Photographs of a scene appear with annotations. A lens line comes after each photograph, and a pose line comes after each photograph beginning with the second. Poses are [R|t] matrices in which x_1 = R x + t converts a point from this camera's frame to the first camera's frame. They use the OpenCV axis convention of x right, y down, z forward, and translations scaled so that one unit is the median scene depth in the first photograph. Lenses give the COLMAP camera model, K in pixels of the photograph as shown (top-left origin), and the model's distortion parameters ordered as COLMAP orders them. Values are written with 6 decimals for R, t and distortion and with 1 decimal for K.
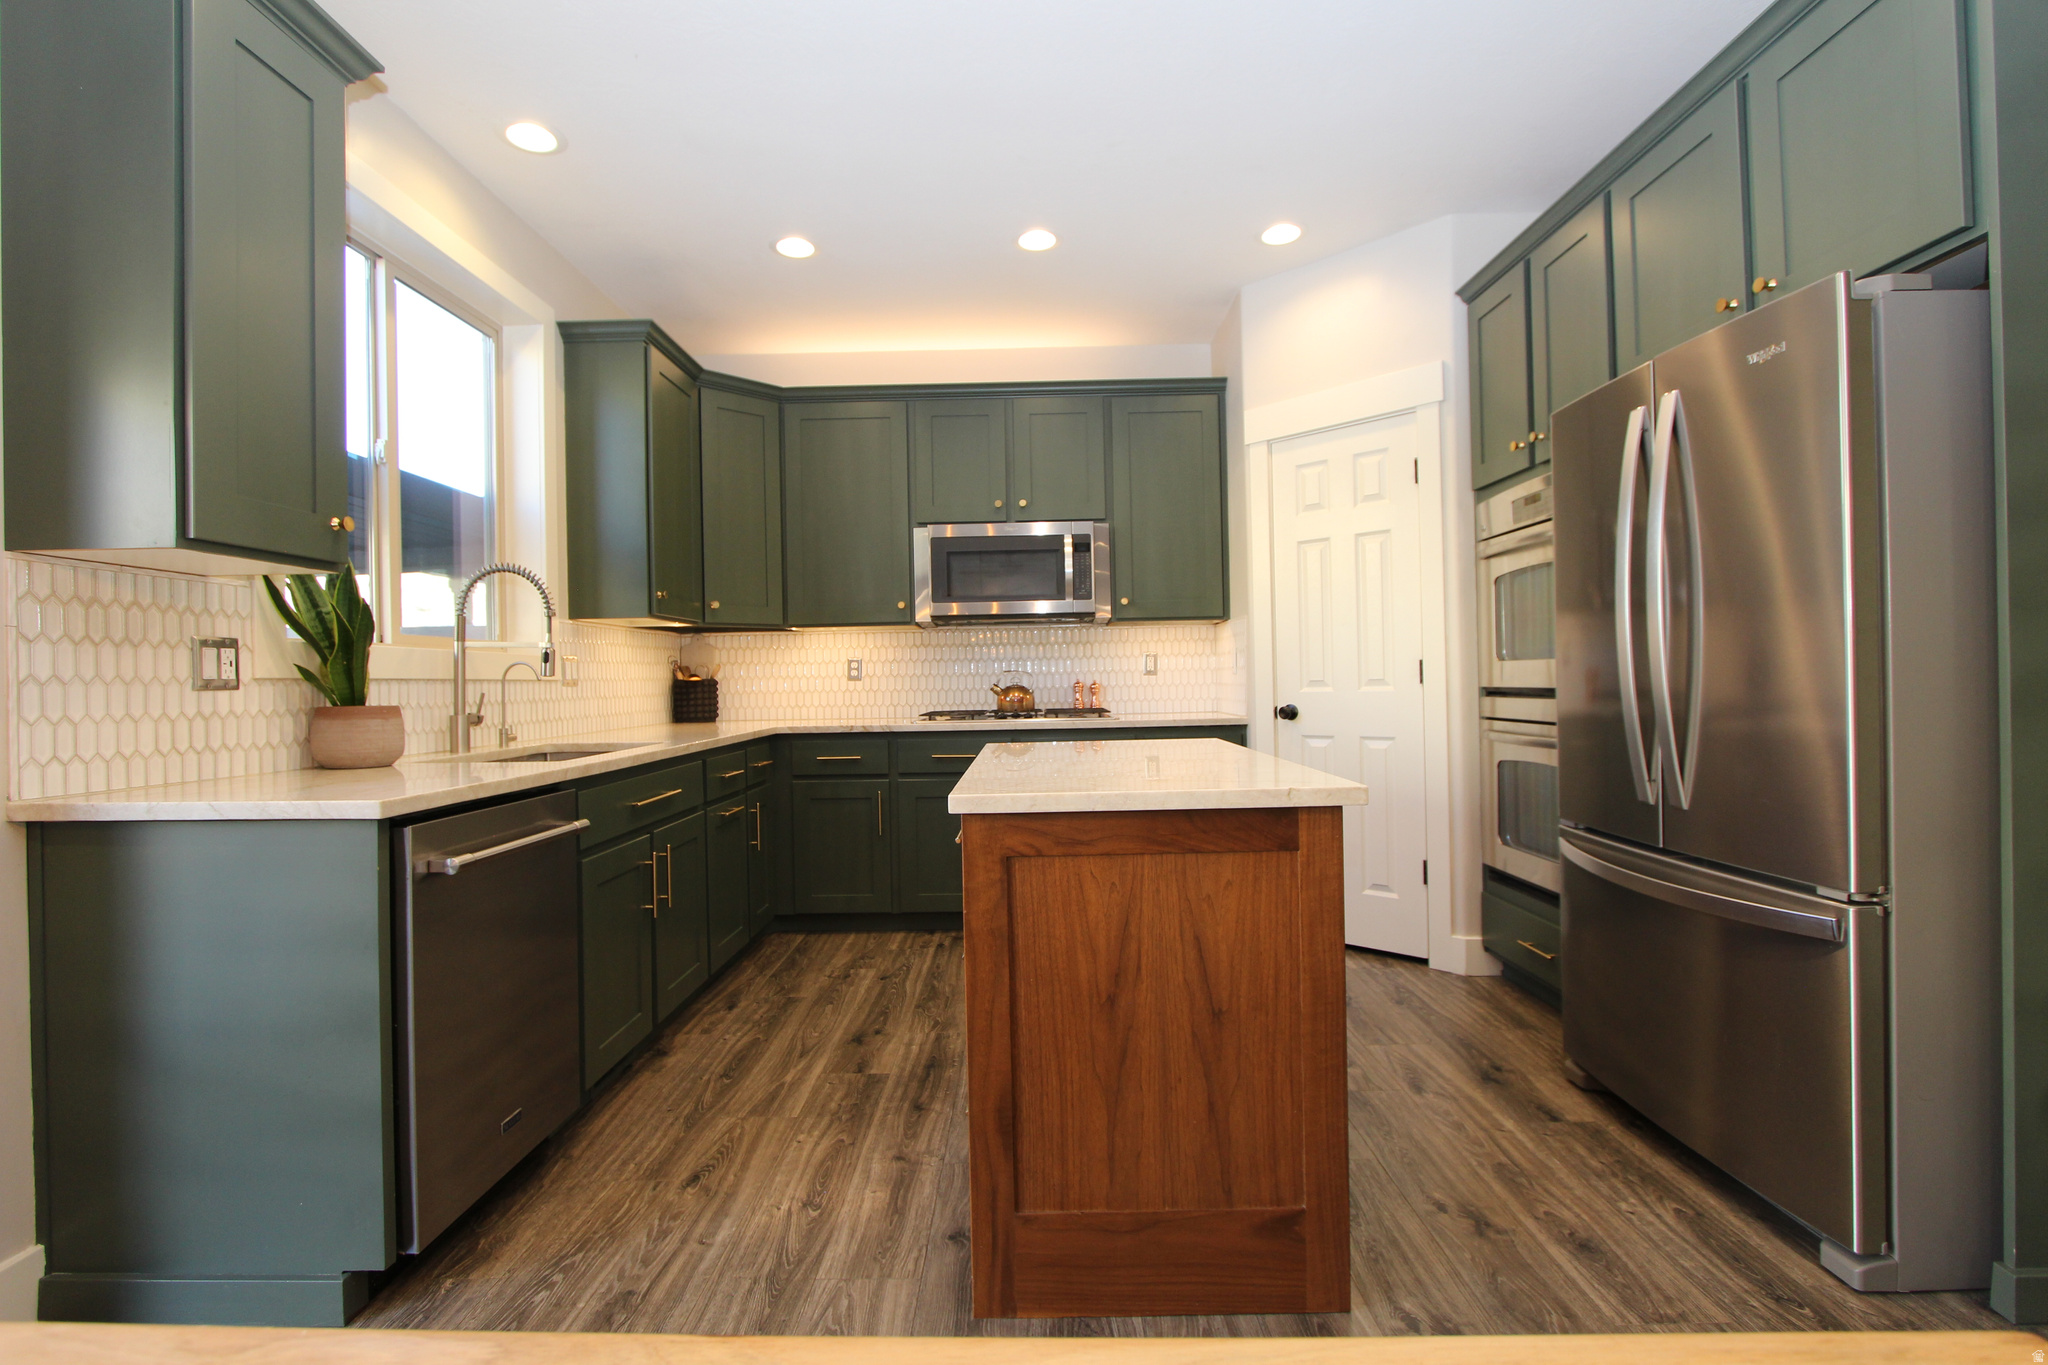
lens RADIAL K [[945.2, 0, 1024.0], [0, 945.2, 682.5], [0, 0, 1]] dist [-0.021431, 0.000881]
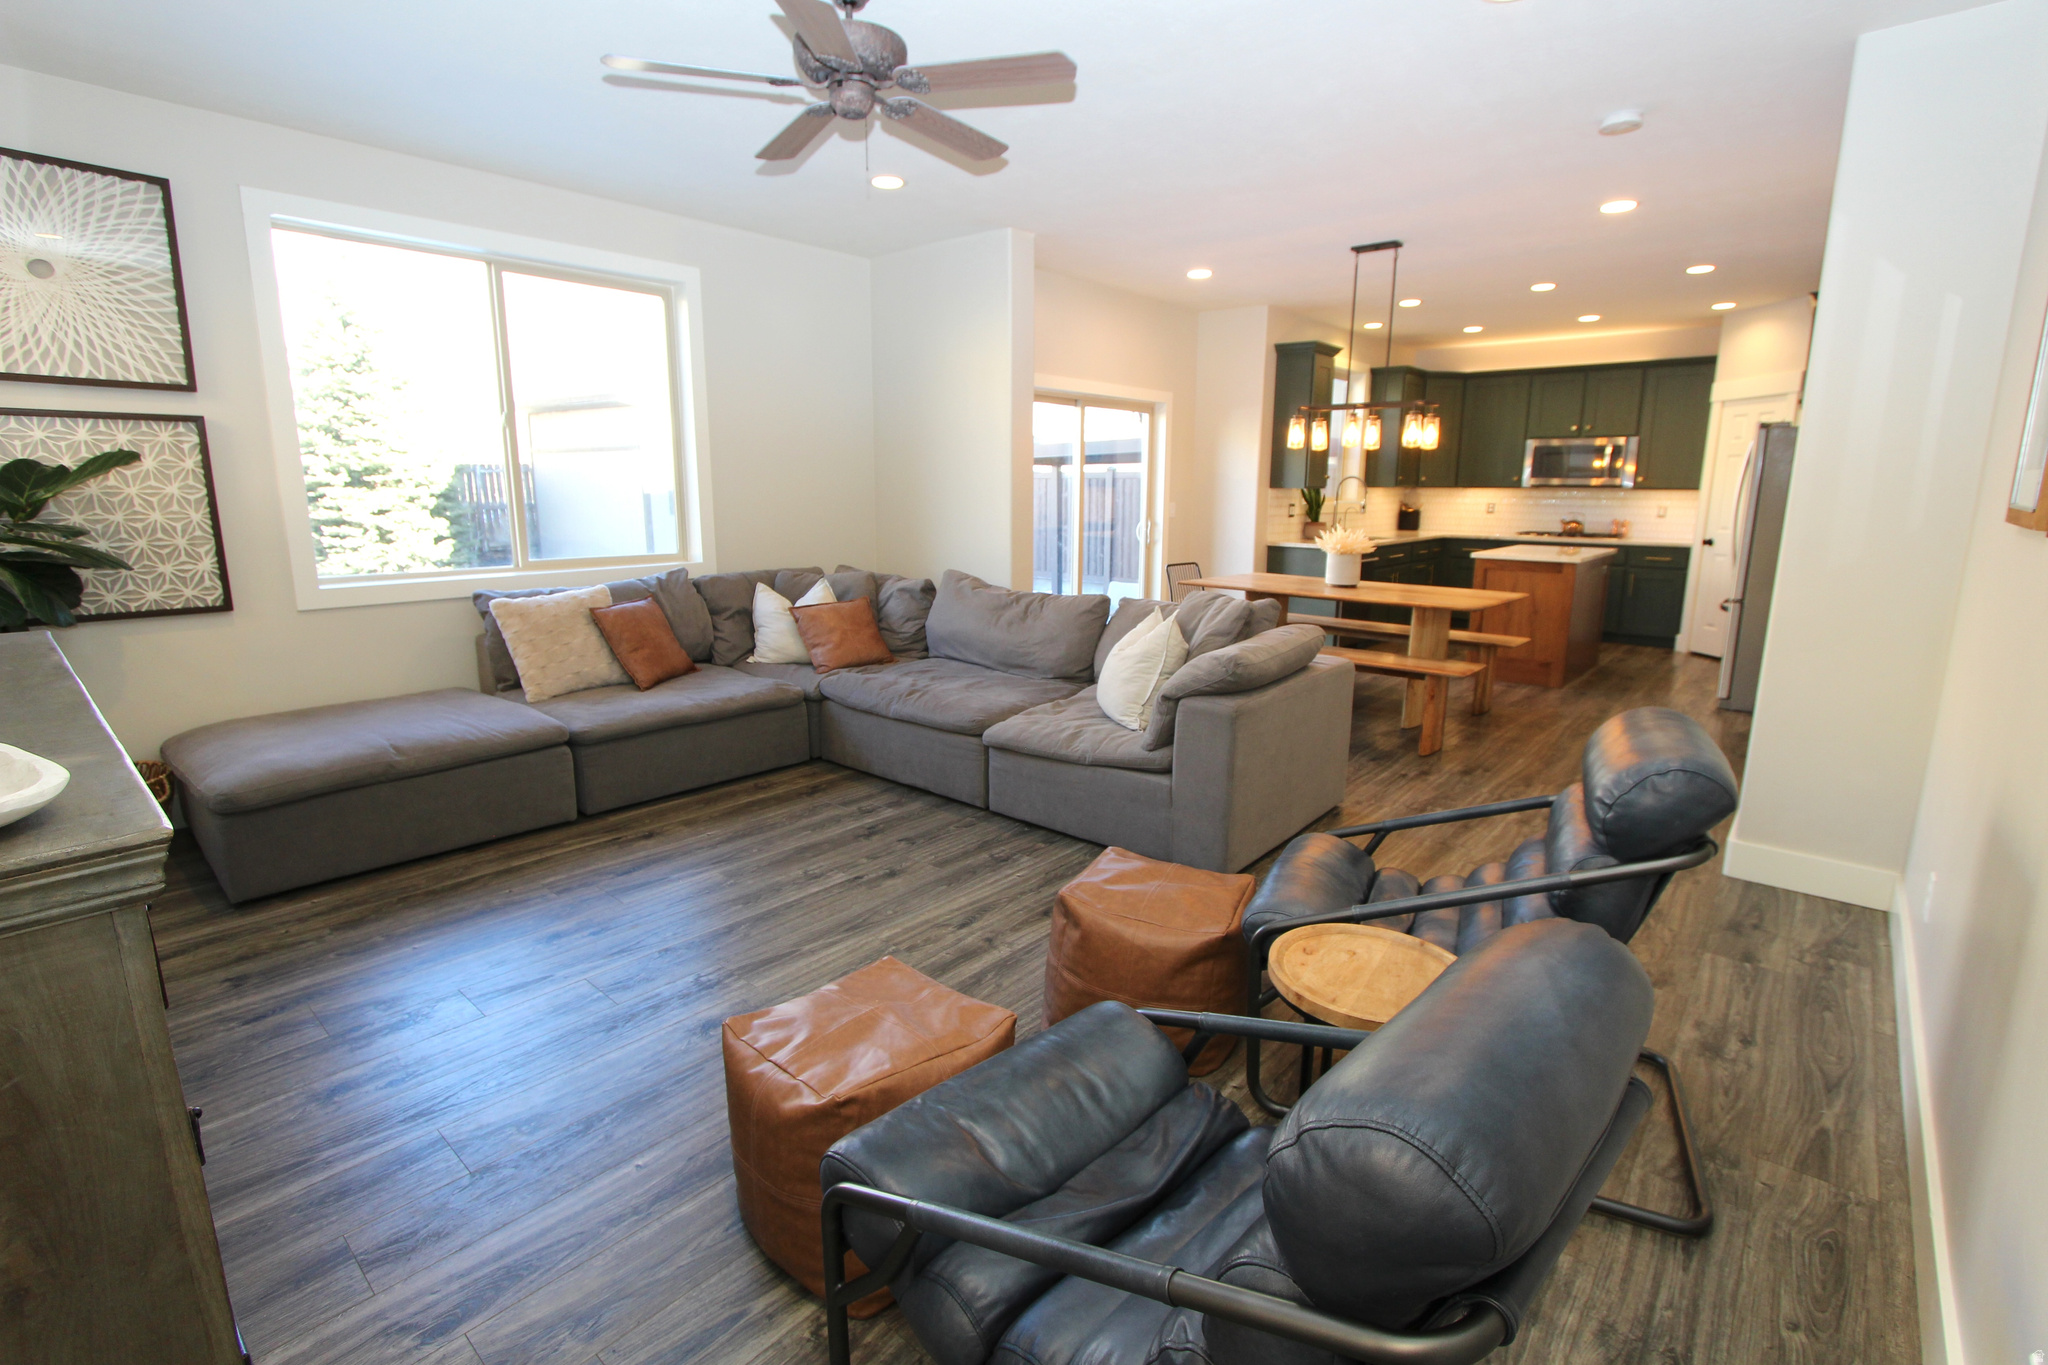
lens RADIAL K [[942.2, 0, 1024.0], [0, 942.2, 682.5], [0, 0, 1]] dist [-0.026321, 0.000098]
pose [[0.759173, 0.154741, -0.632227, 0.590623], [-0.019078, 0.976202, 0.216022, -0.095671], [0.650609, -0.151937, 0.744059, -1.829382]]
